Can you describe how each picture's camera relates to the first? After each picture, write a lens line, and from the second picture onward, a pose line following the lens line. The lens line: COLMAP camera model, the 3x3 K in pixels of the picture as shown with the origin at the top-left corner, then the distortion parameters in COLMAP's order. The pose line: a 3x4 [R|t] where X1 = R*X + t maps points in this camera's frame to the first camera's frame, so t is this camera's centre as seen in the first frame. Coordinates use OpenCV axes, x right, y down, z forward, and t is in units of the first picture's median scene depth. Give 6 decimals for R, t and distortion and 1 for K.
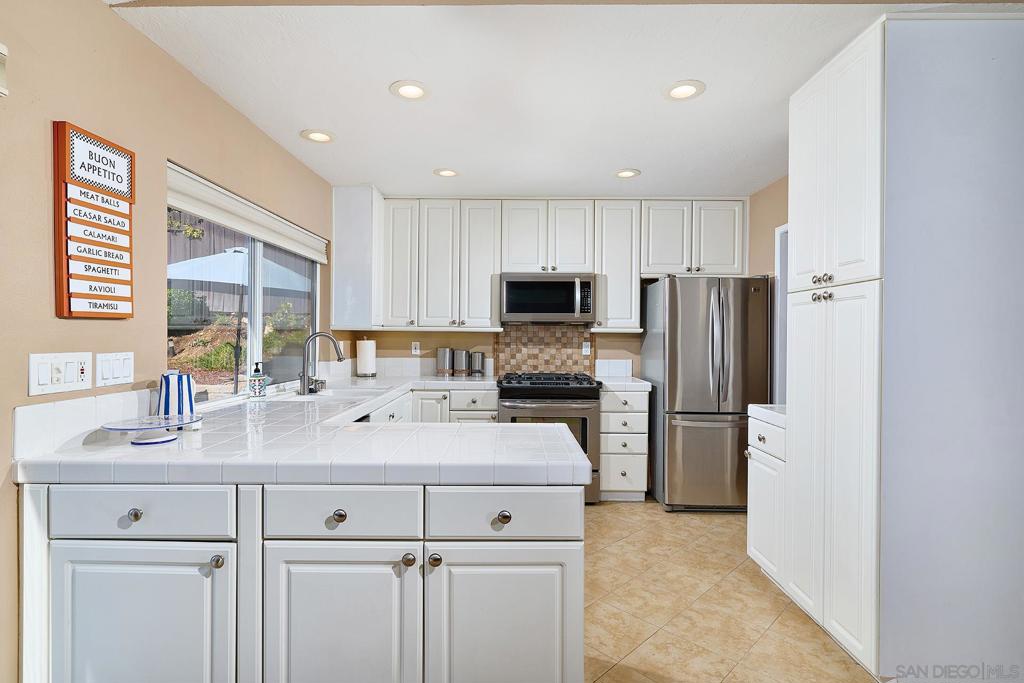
lens RADIAL K [[505.3, 0, 507.2], [0, 505.3, 339.8], [0, 0, 1]] dist [-0.002595, 0.000315]
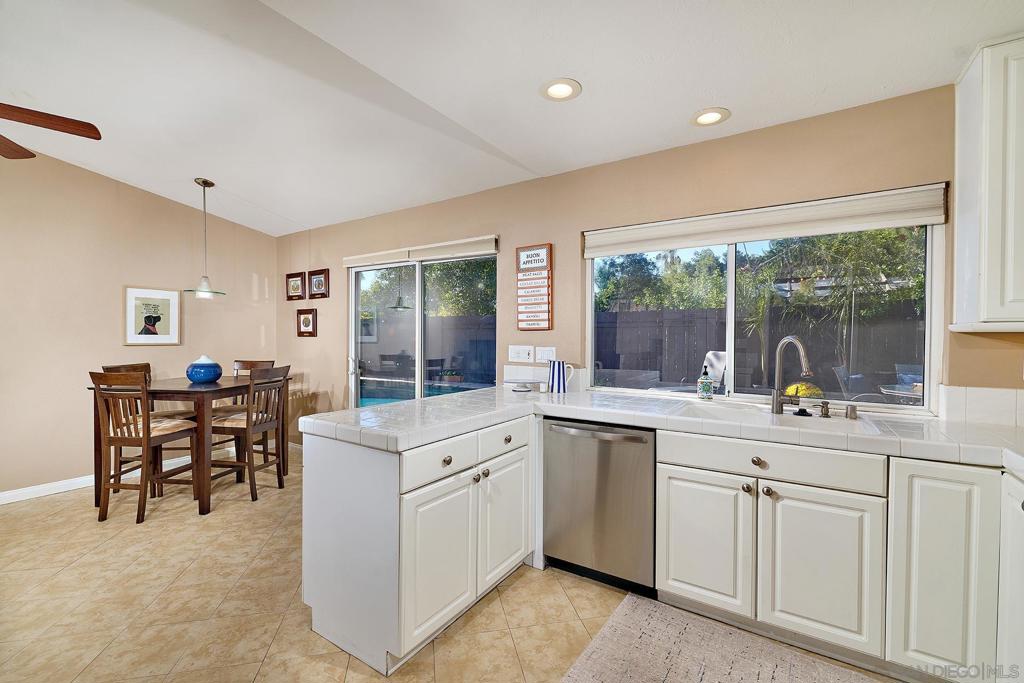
lens RADIAL K [[436.7, 0, 511.4], [0, 436.7, 341.9], [0, 0, 1]] dist [0.000608, -0.000021]
pose [[-0.538498, 0.004337, -0.842616, 0.386095], [-0.015368, 0.999770, 0.014967, -0.009374], [0.842487, 0.021009, -0.538307, 0.928022]]
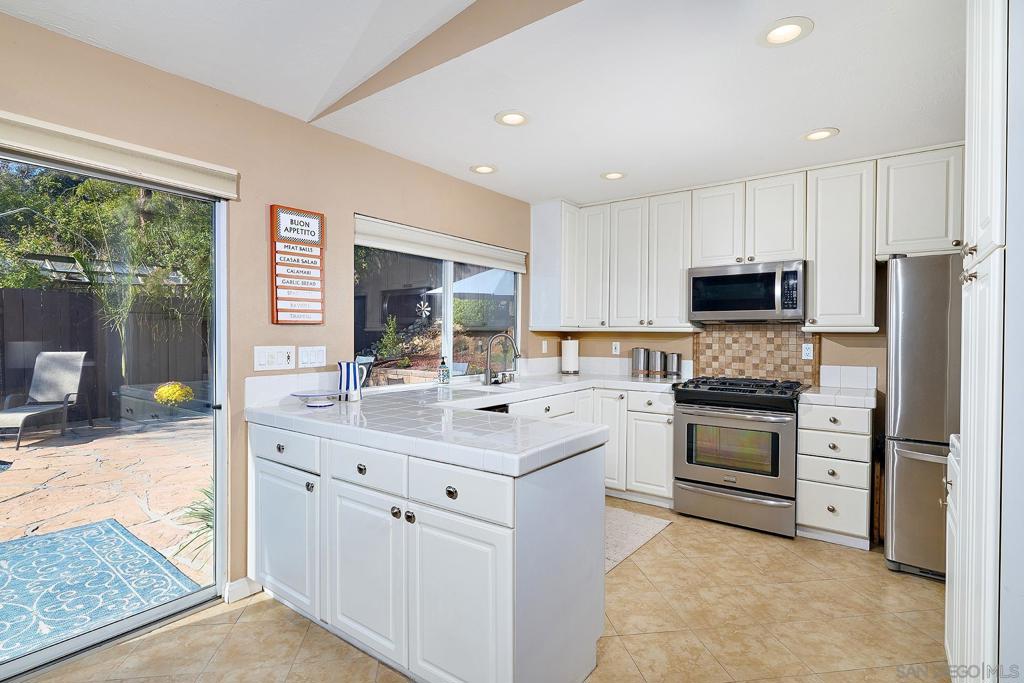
lens RADIAL K [[505.3, 0, 505.5], [0, 505.3, 337.7], [0, 0, 1]] dist [-0.002595, 0.000315]
pose [[0.805965, 0.002228, -0.591959, 0.310128], [-0.005716, 0.999976, -0.004019, 0.000966], [0.591936, 0.006623, 0.805958, 0.055542]]
